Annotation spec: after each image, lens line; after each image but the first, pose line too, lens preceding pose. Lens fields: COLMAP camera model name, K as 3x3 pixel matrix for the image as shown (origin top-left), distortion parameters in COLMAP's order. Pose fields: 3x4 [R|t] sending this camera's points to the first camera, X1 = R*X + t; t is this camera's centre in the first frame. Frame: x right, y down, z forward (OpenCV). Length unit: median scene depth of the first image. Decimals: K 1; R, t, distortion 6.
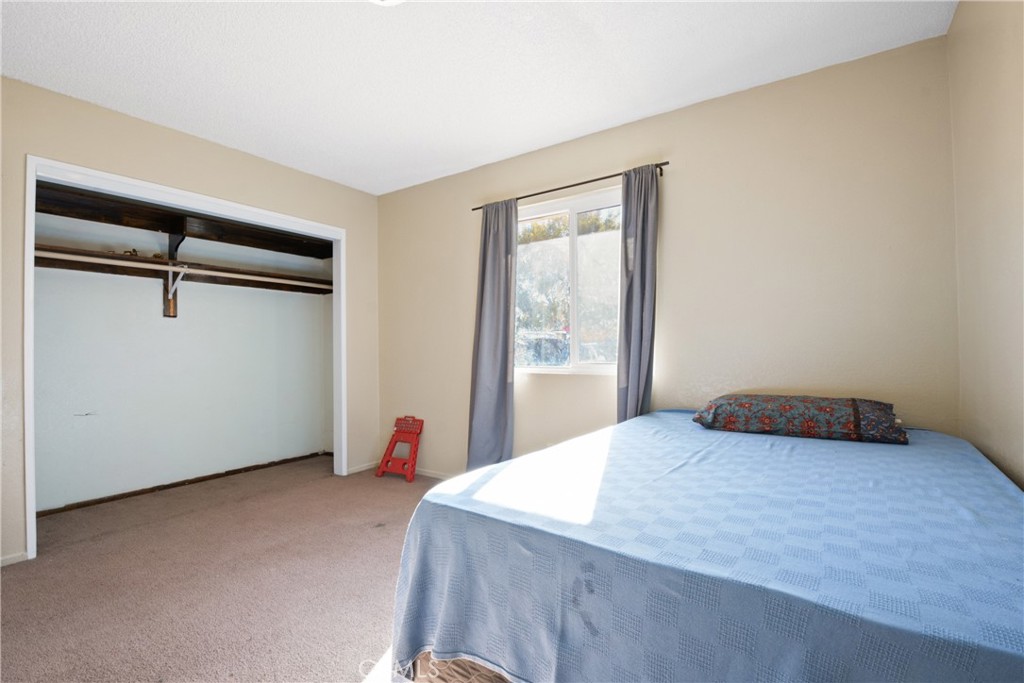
lens RADIAL K [[458.0, 0, 519.1], [0, 458.0, 344.3], [0, 0, 1]] dist [0.004000, -0.015697]
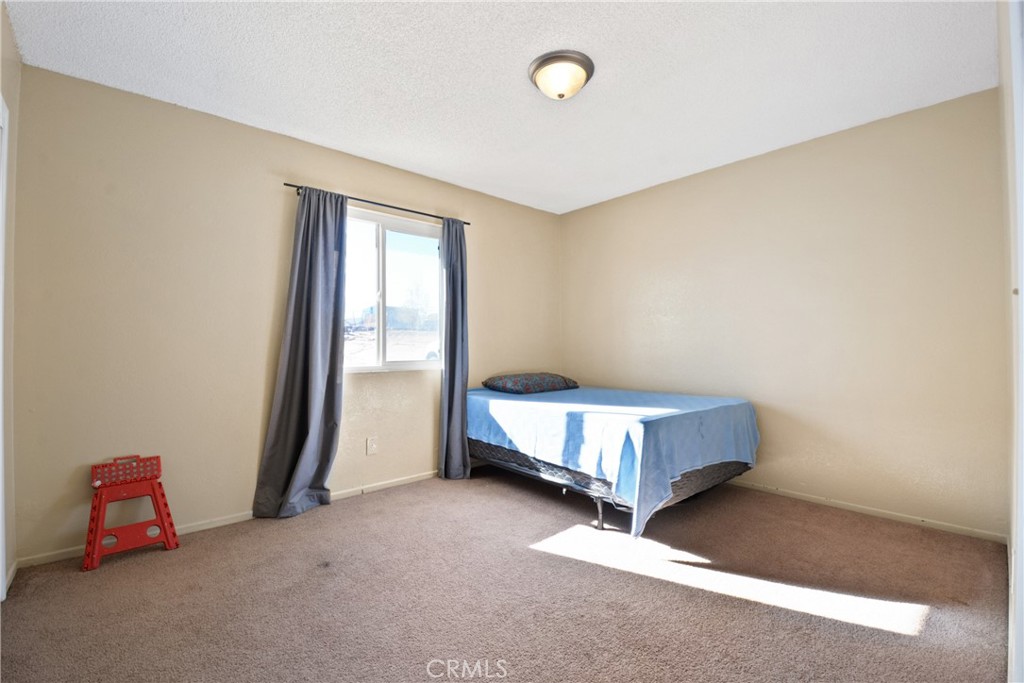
lens RADIAL K [[458.0, 0, 519.1], [0, 458.0, 344.3], [0, 0, 1]] dist [0.004000, -0.015697]
pose [[0.224500, 0.009480, 0.974428, -0.878494], [-0.010353, 0.999919, -0.007343, 0.002735], [-0.974419, -0.008439, 0.224580, 0.410450]]
